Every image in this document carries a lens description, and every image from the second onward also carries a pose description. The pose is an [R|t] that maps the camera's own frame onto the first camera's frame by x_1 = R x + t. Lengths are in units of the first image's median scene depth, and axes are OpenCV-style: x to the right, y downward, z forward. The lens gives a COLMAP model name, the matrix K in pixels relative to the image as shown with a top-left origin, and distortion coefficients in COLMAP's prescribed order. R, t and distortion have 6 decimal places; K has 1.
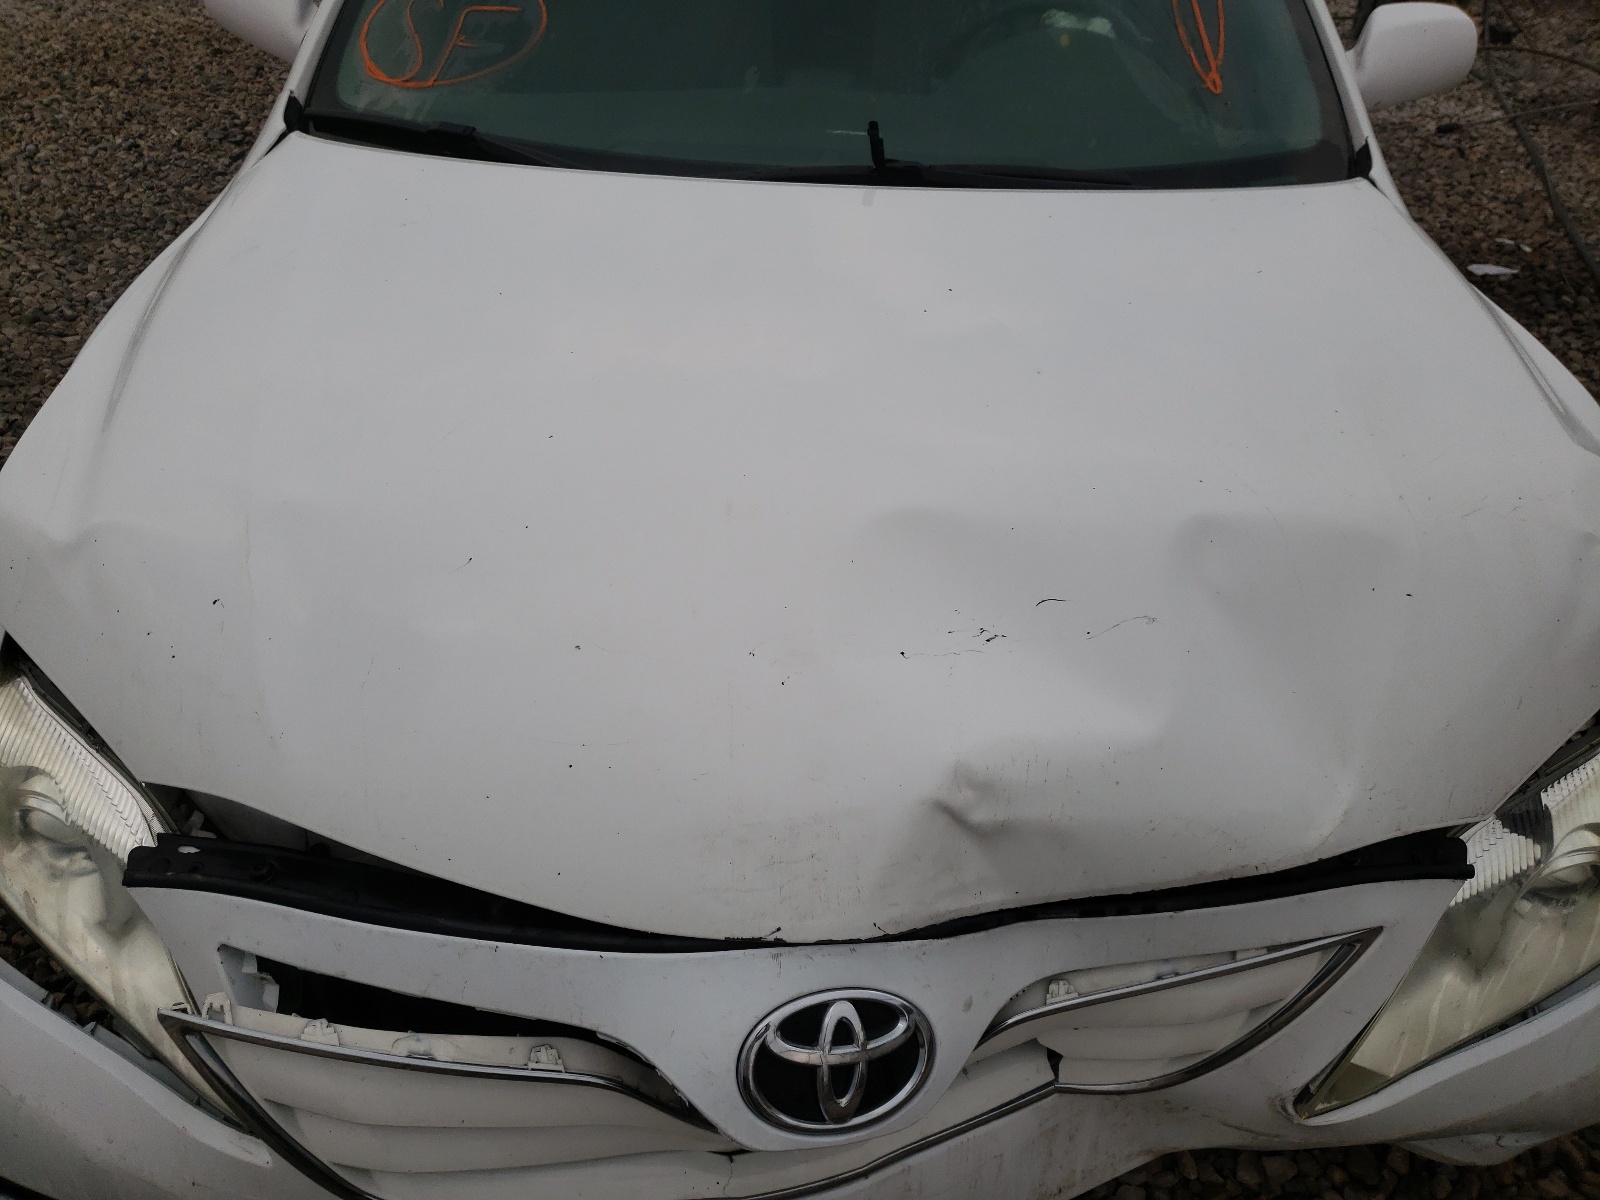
lens RADIAL K [[1253.8, 0, 781.2], [0, 1253.8, 600.4], [0, 0, 1]] dist [0.009305, -0.003468]
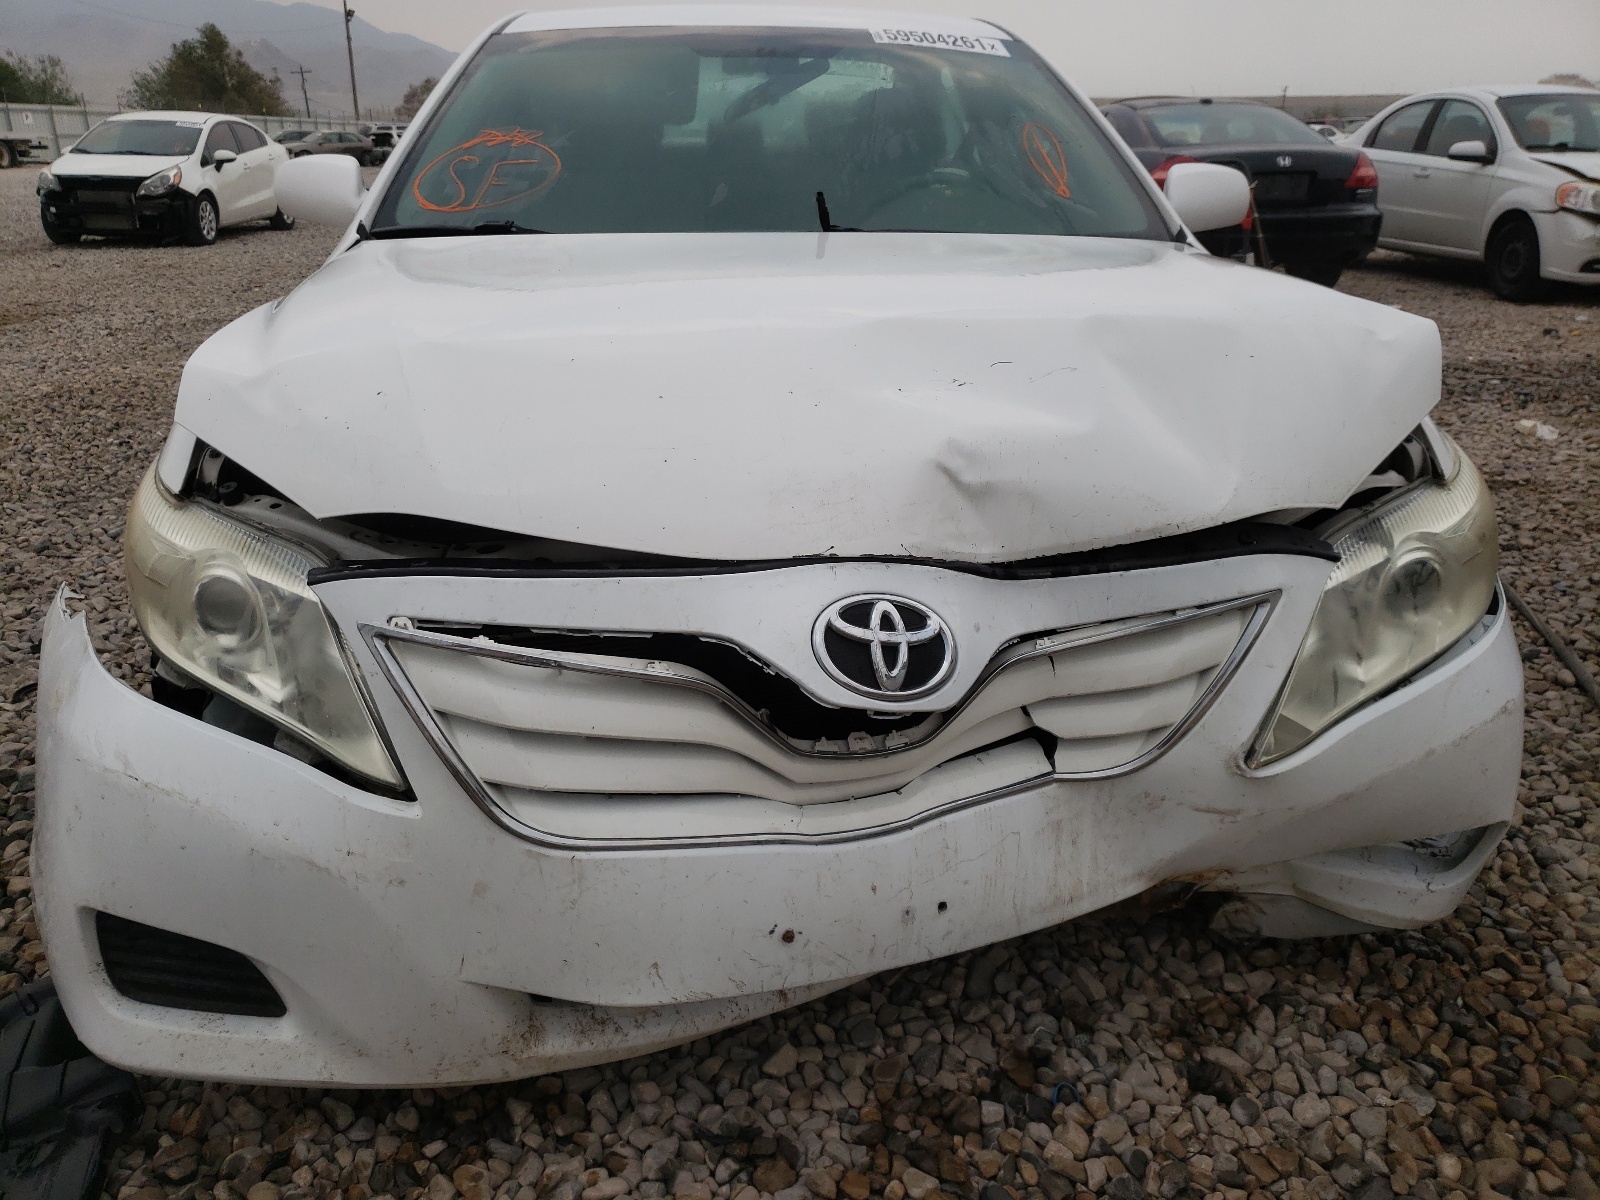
lens RADIAL K [[1253.8, 0, 781.2], [0, 1253.8, 600.4], [0, 0, 1]] dist [0.009305, -0.003468]
pose [[0.995085, -0.057424, 0.080674, -0.133281], [0.078984, 0.951653, -0.296846, 0.567084], [-0.059728, 0.301759, 0.951512, -0.190947]]
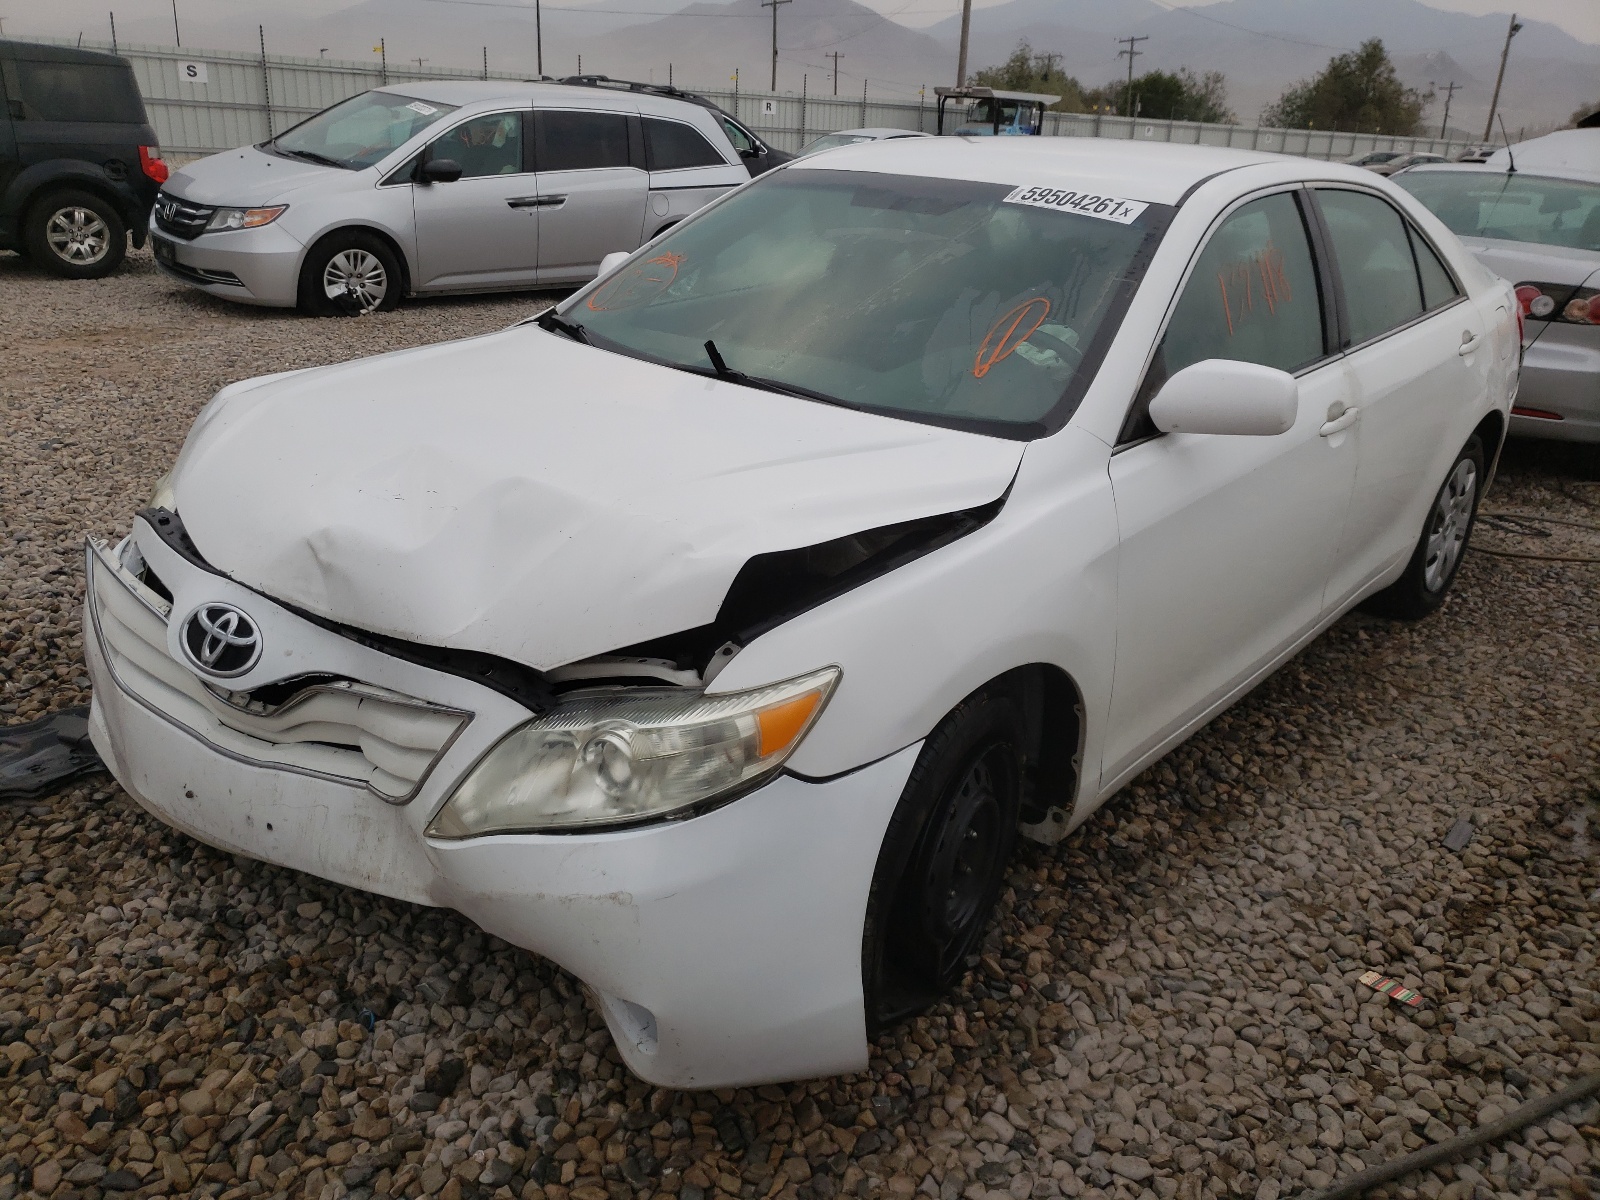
lens RADIAL K [[1253.8, 0, 781.2], [0, 1253.8, 600.4], [0, 0, 1]] dist [0.009305, -0.003468]
pose [[0.744194, 0.243769, -0.621894, 1.621065], [-0.426668, 0.889820, -0.161786, 0.204870], [0.513936, 0.385743, 0.766207, -0.103421]]
